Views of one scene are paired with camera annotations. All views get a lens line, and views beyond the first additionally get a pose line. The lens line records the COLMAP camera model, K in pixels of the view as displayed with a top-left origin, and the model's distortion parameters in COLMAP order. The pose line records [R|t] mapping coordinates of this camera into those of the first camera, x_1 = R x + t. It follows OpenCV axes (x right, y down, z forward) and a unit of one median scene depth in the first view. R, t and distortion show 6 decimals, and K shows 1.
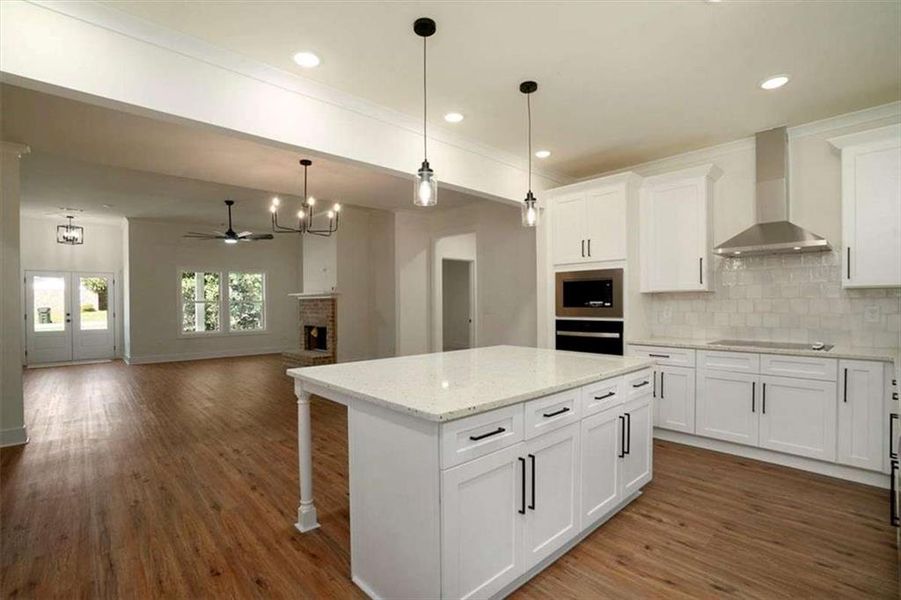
lens RADIAL K [[423.2, 0, 450.5], [0, 423.2, 300.0], [0, 0, 1]] dist [-0.041558, 0.000586]
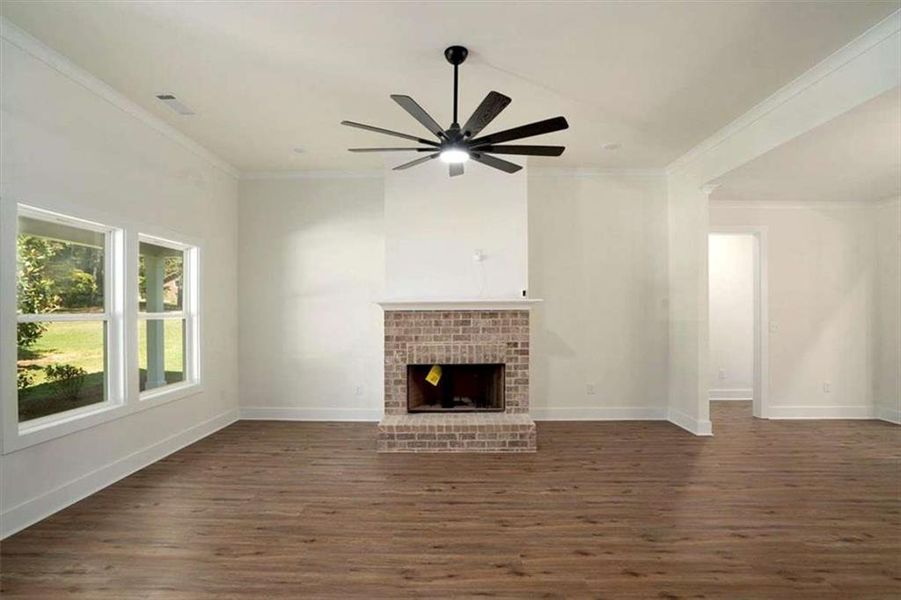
lens RADIAL K [[426.2, 0, 454.0], [0, 426.2, 307.7], [0, 0, 1]] dist [-0.046212, 0.000453]
pose [[0.681546, 0.012746, 0.731664, -0.716423], [-0.006662, 0.999915, -0.011213, -0.001302], [-0.731745, 0.002768, 0.681573, 0.659937]]
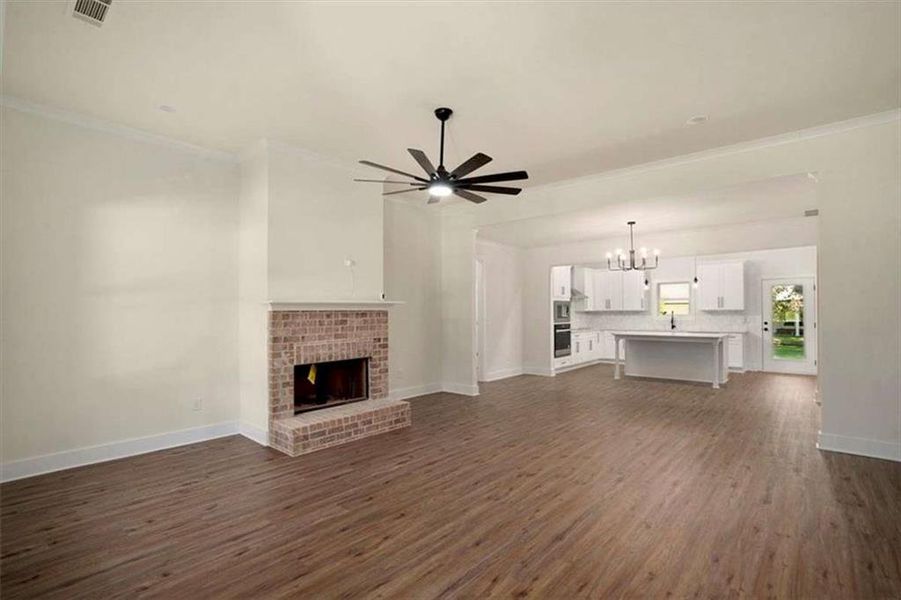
lens RADIAL K [[423.2, 0, 450.5], [0, 423.2, 300.0], [0, 0, 1]] dist [-0.041558, 0.000586]
pose [[-0.114435, 0.037171, 0.992735, -0.903548], [0.001159, 0.999304, -0.037284, 0.003054], [-0.993430, -0.003116, -0.114399, 0.932263]]
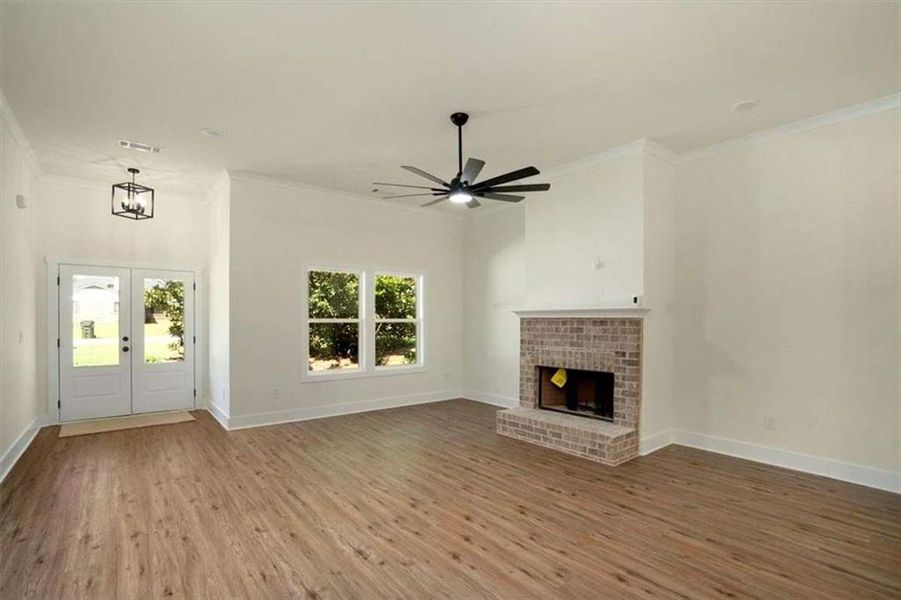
lens RADIAL K [[434.9, 0, 452.1], [0, 434.9, 319.0], [0, 0, 1]] dist [-0.050930, 0.000251]
pose [[0.997547, 0.012140, -0.068945, -0.444202], [-0.011799, 0.999916, 0.005349, -0.003800], [0.069004, -0.004523, 0.997606, 0.442294]]
